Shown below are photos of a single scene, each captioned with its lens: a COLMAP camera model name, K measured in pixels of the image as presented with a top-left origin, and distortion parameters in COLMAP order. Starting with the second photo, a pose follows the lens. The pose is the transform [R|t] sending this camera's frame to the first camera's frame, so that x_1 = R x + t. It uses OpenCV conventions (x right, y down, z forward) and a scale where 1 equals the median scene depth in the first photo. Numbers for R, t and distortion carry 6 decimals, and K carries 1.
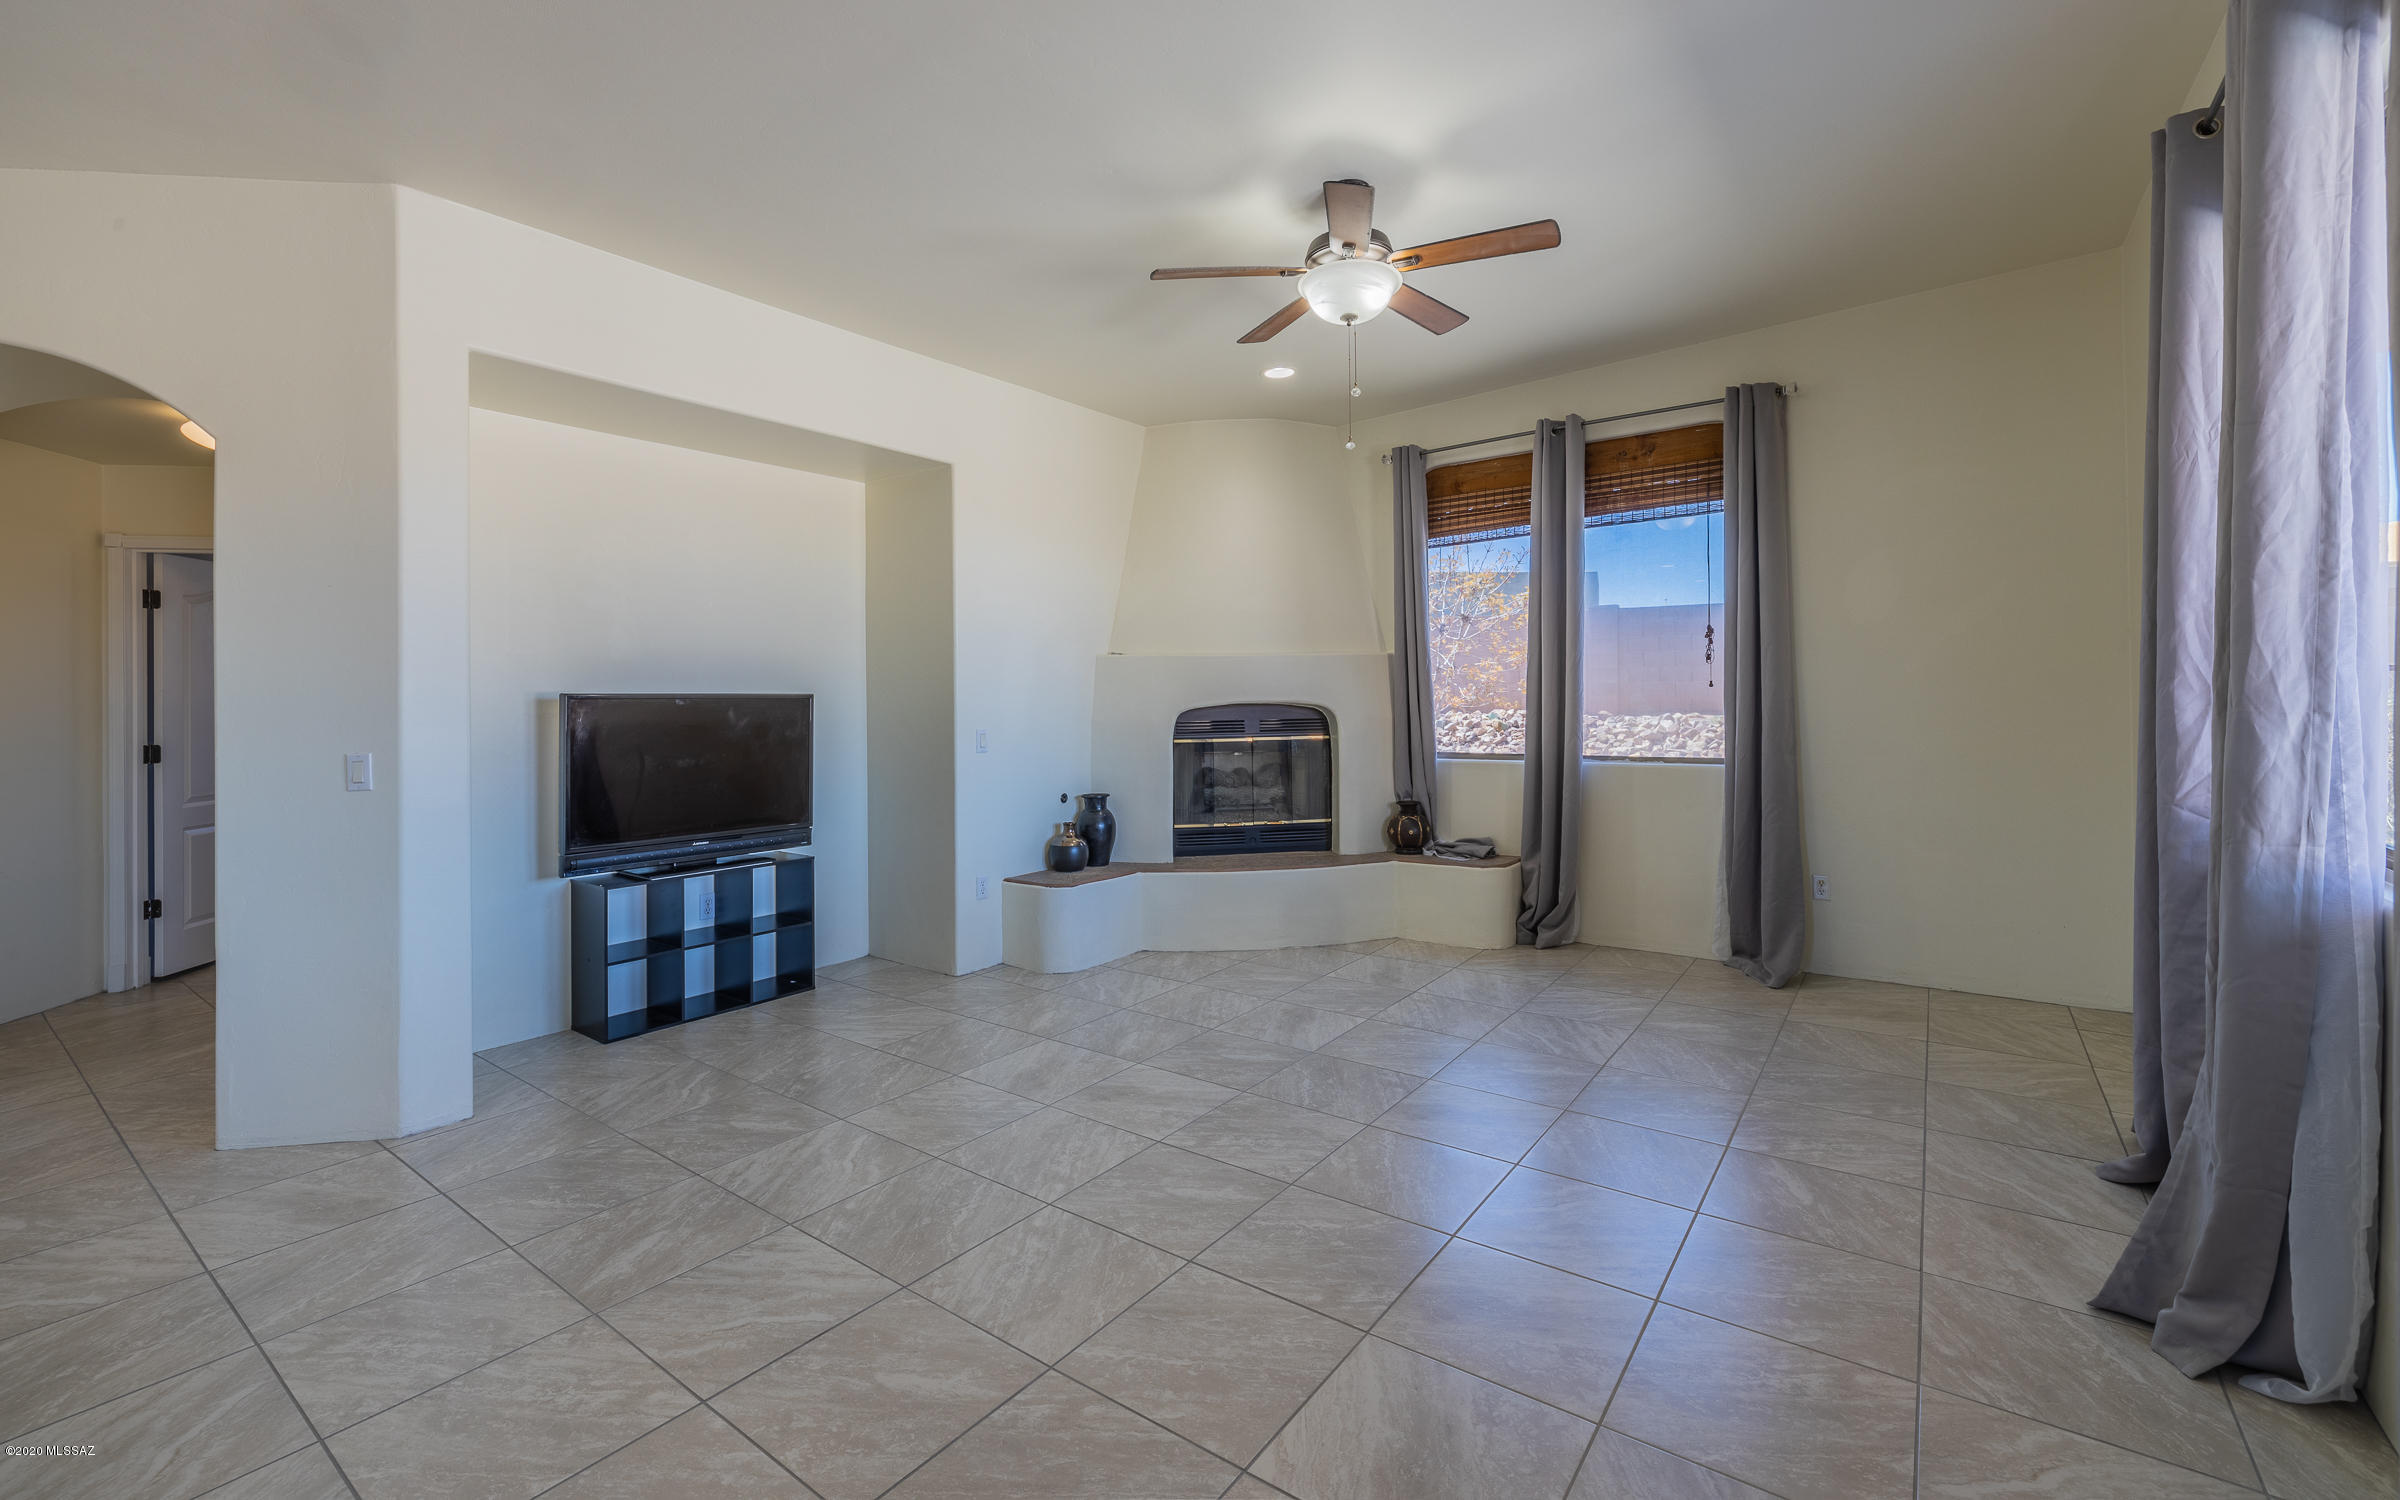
lens RADIAL K [[1006.2, 0, 1193.4], [0, 1006.2, 695.4], [0, 0, 1]] dist [-0.000774, 0.000365]
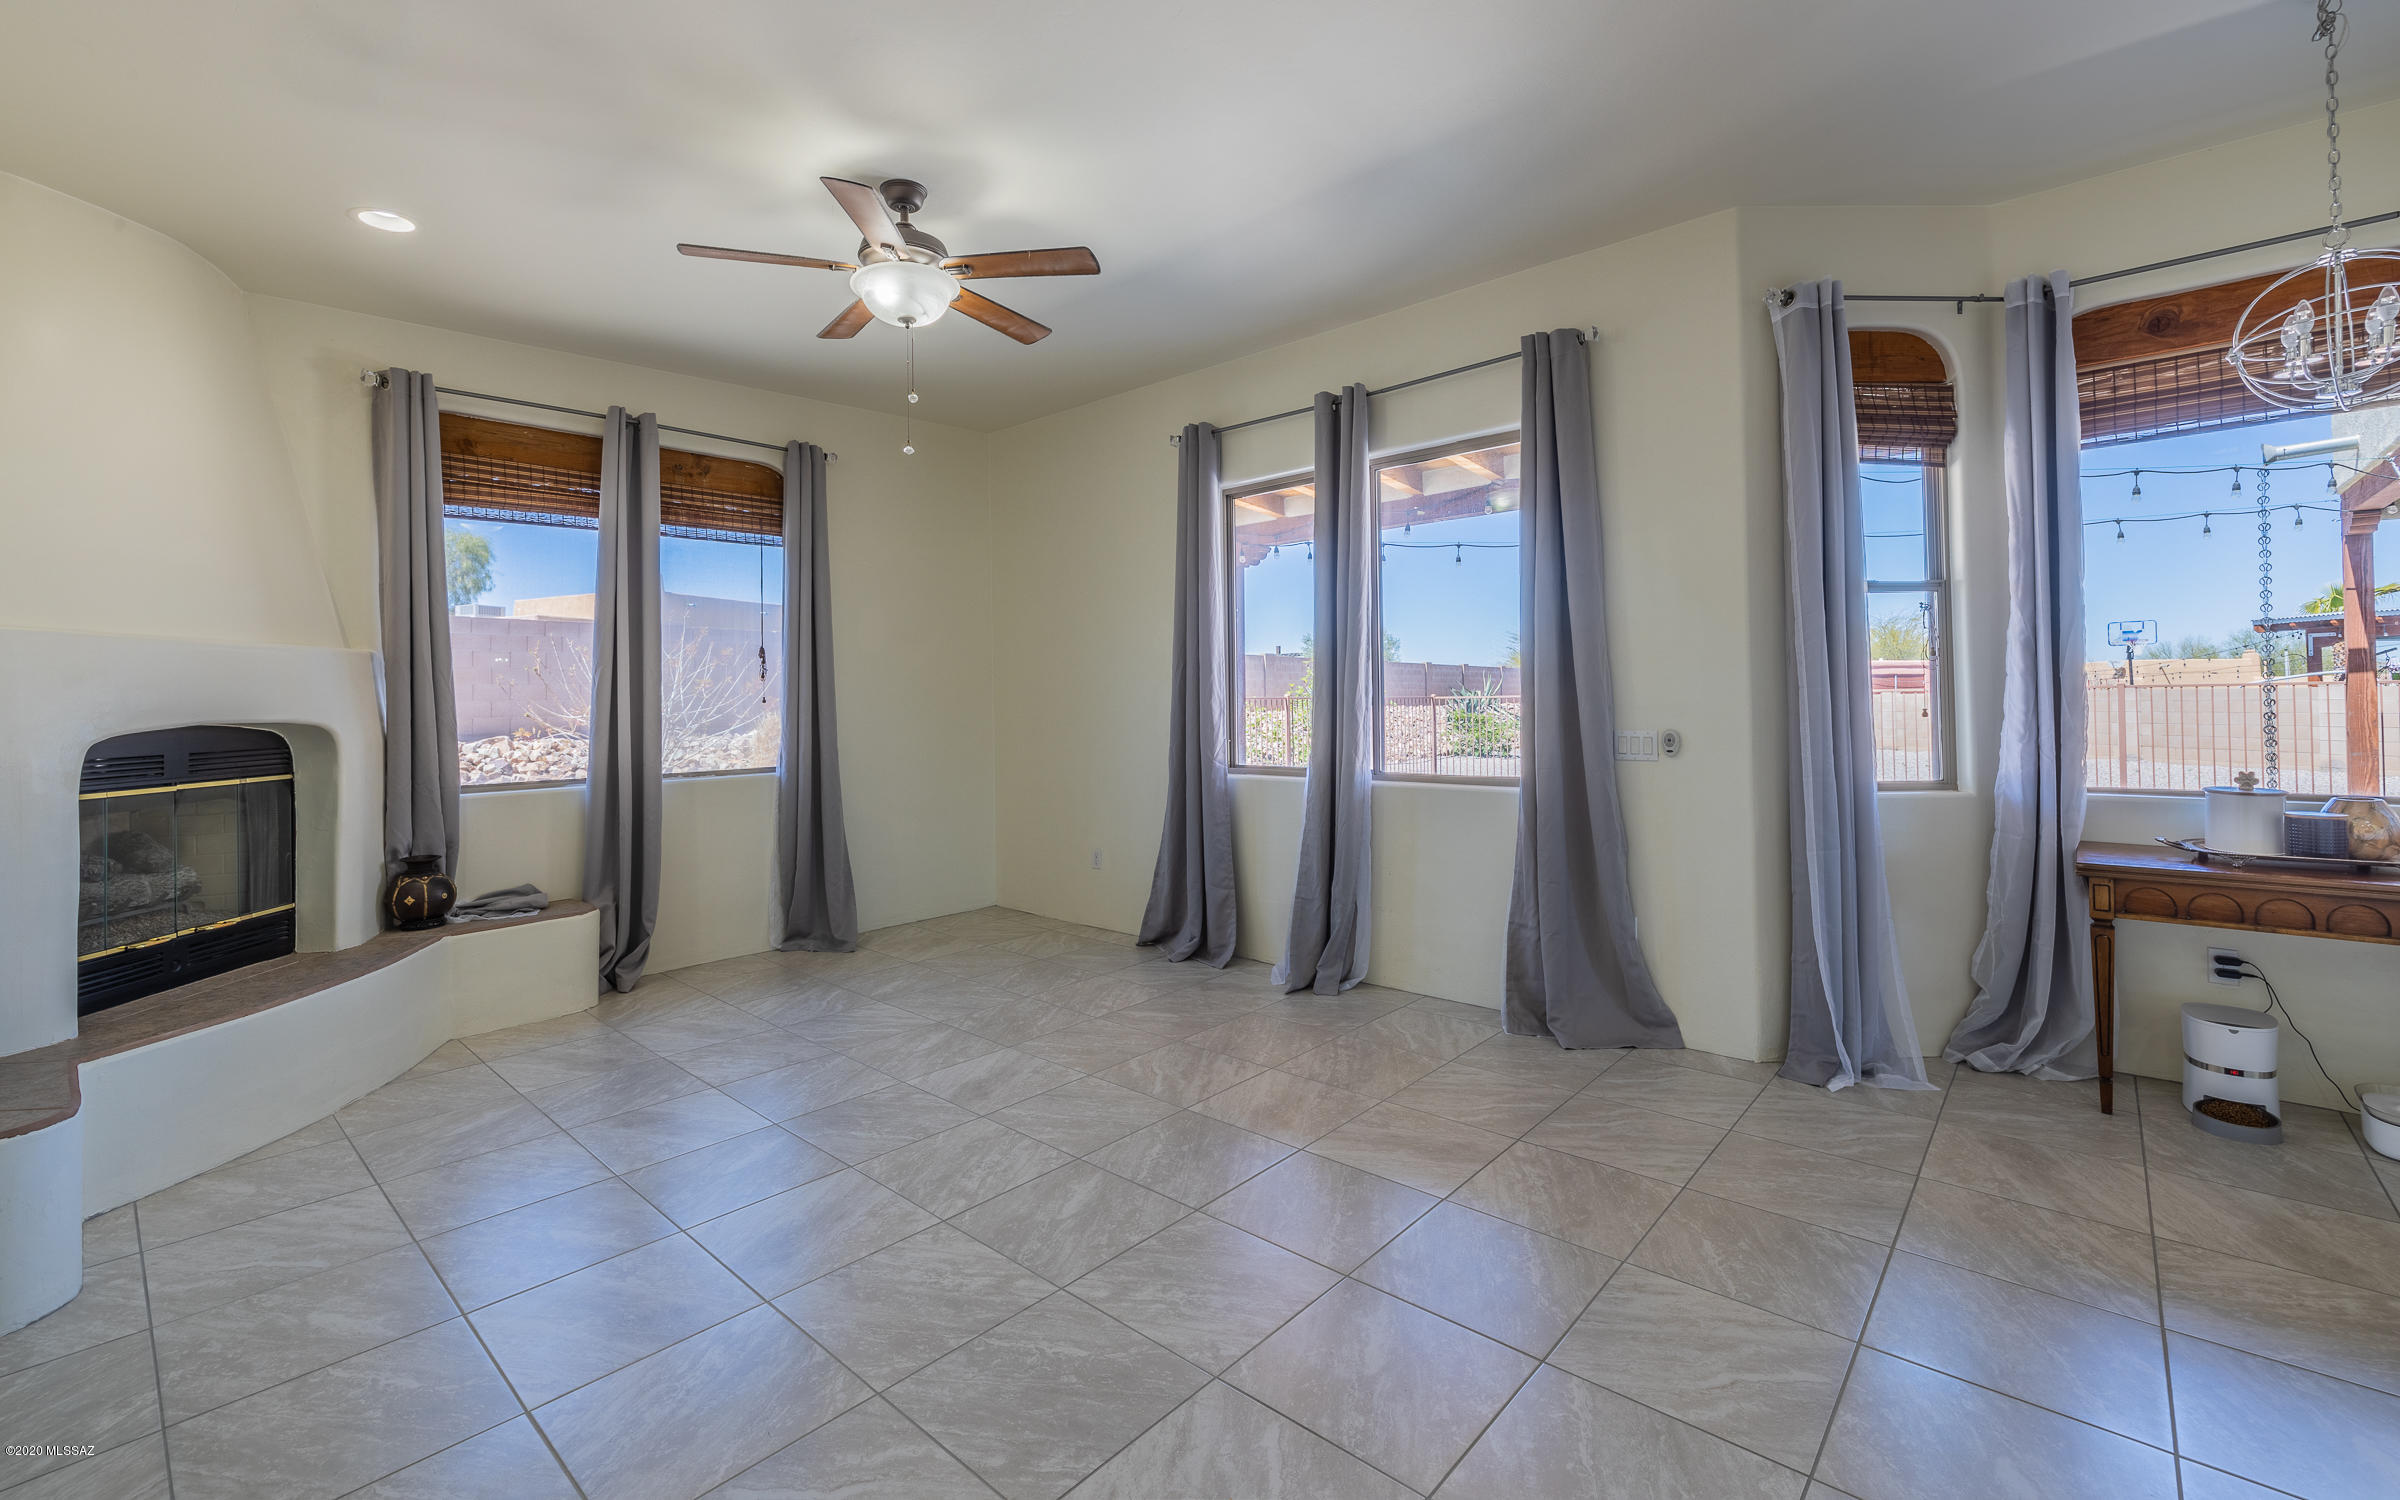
lens RADIAL K [[1006.2, 0, 1193.4], [0, 1006.2, 695.4], [0, 0, 1]] dist [-0.000774, 0.000365]
pose [[0.092785, 0.018339, 0.995517, -0.559354], [0.008763, 0.999777, -0.019235, 0.008653], [-0.995648, 0.010508, 0.092604, 0.448990]]
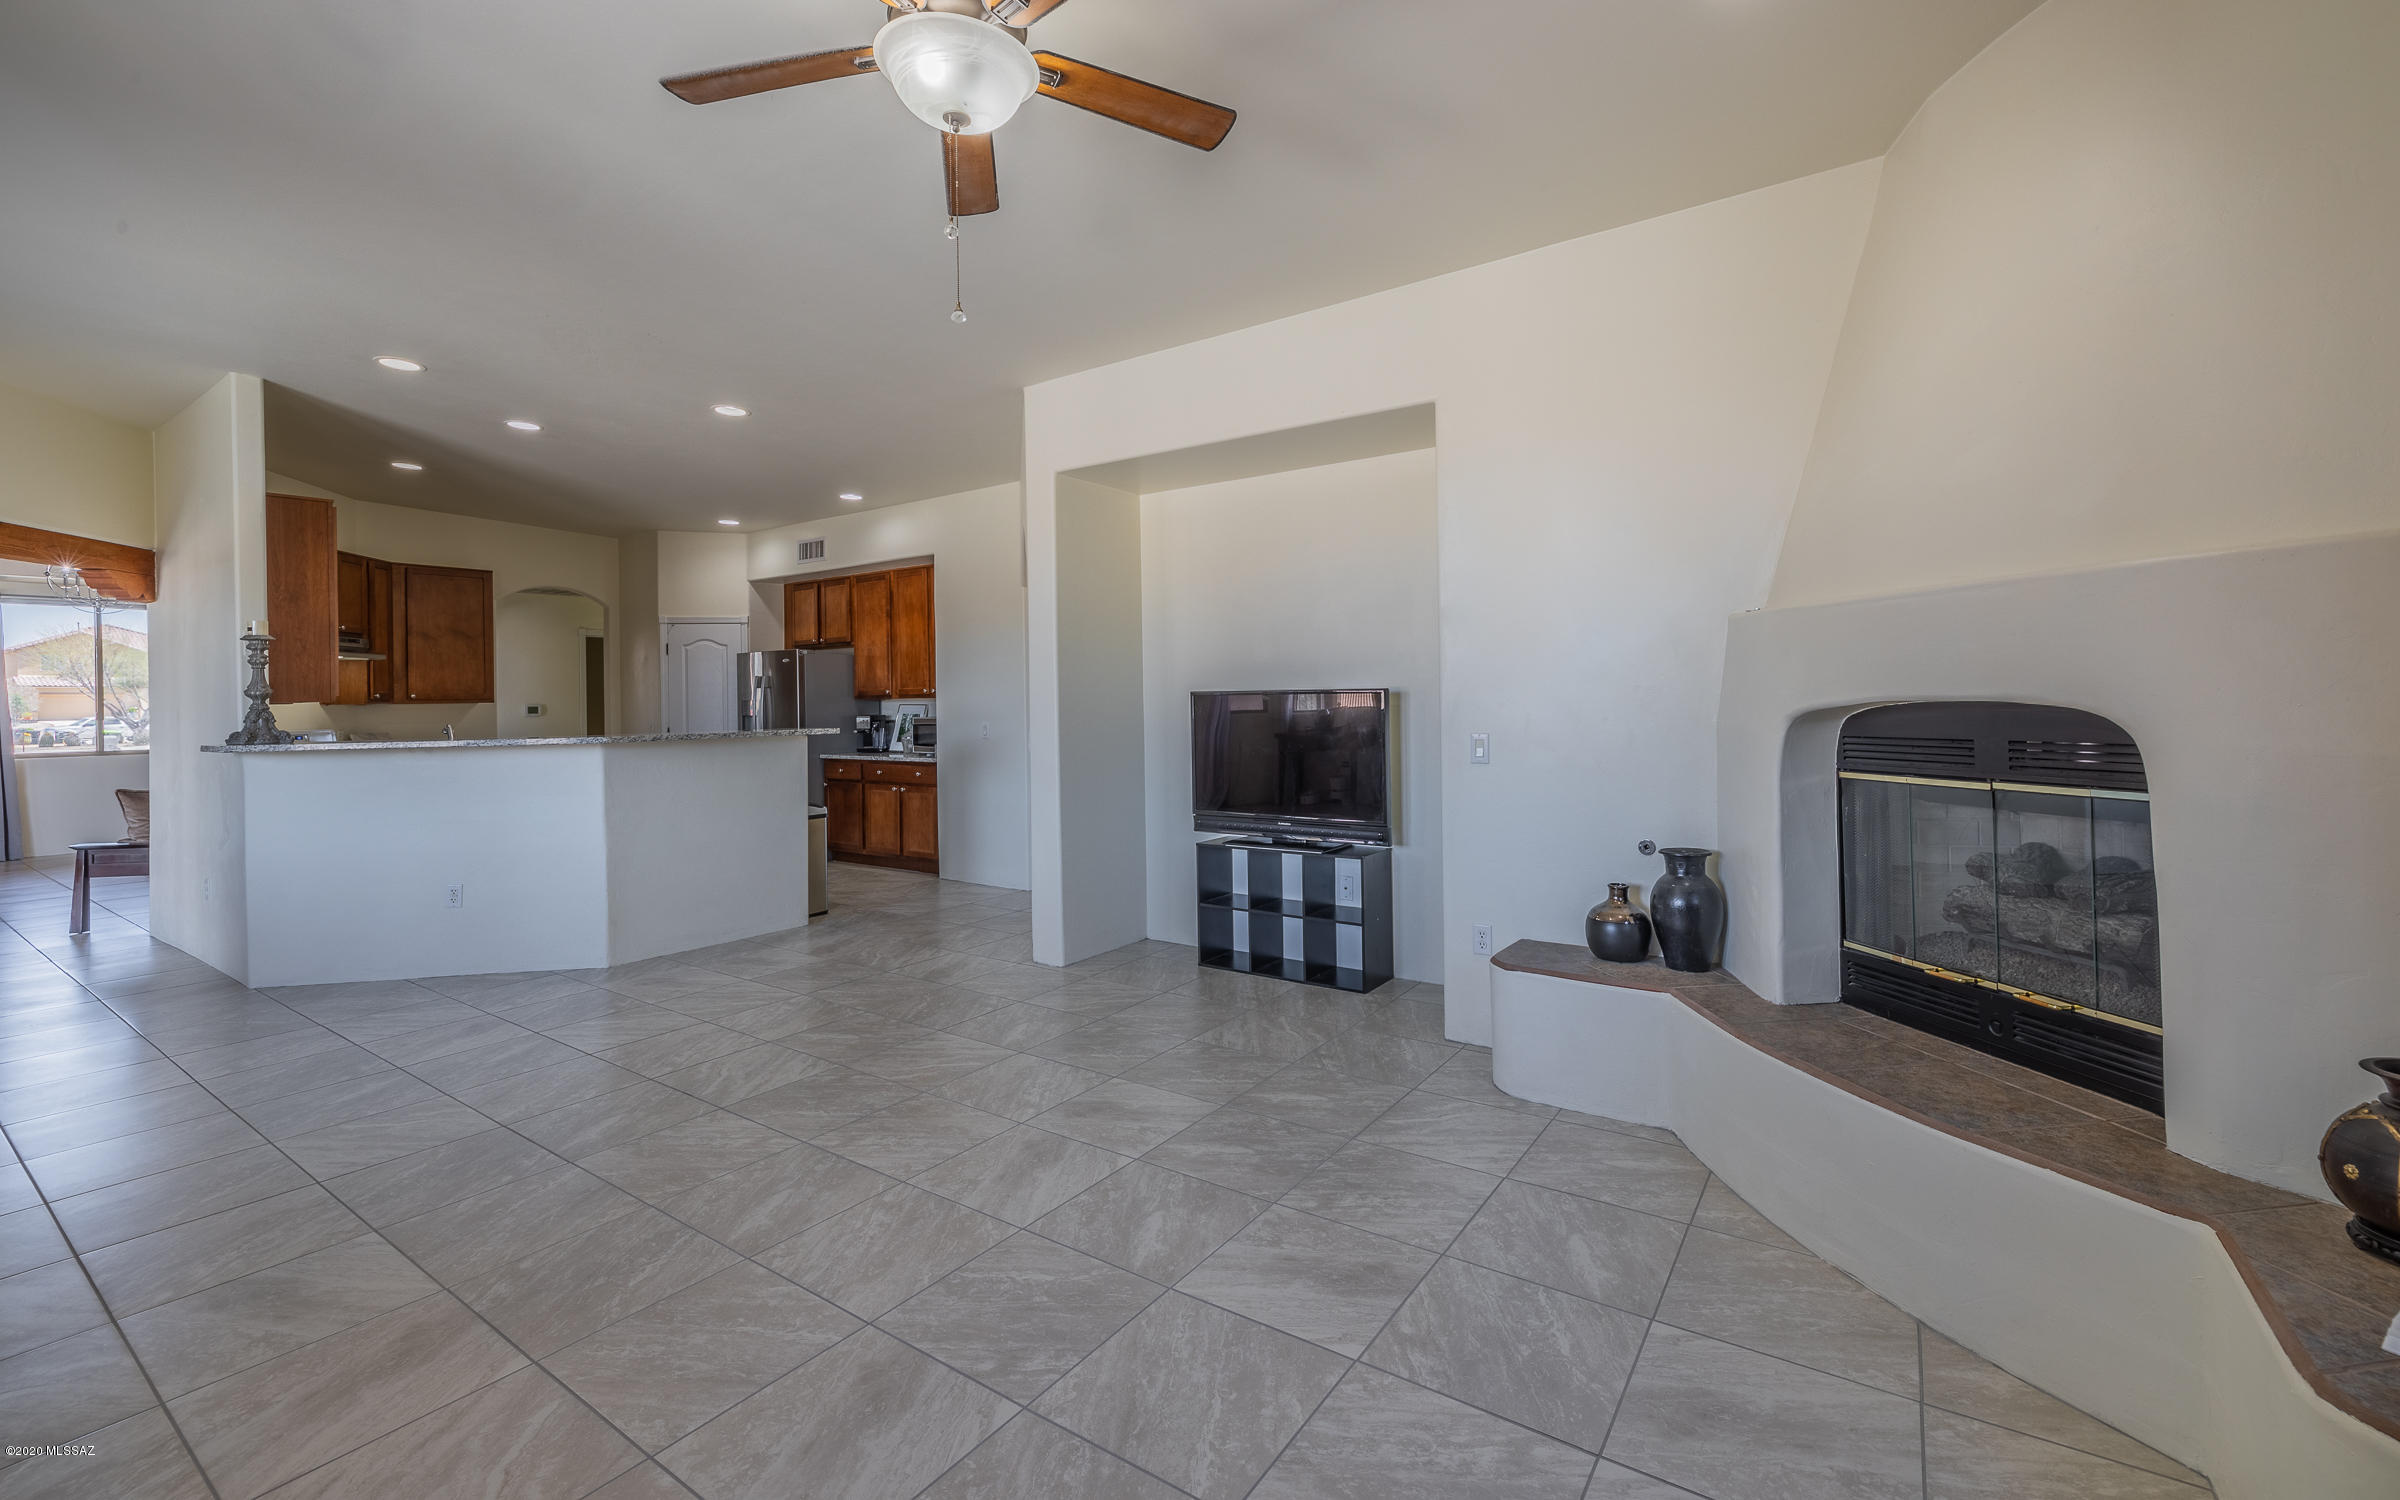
lens RADIAL K [[1006.2, 0, 1193.4], [0, 1006.2, 695.4], [0, 0, 1]] dist [-0.000774, 0.000365]
pose [[0.025503, 0.004307, -0.999665, 0.572299], [0.018636, 0.999815, 0.004783, -0.002802], [0.999501, -0.018752, 0.025418, 0.798804]]
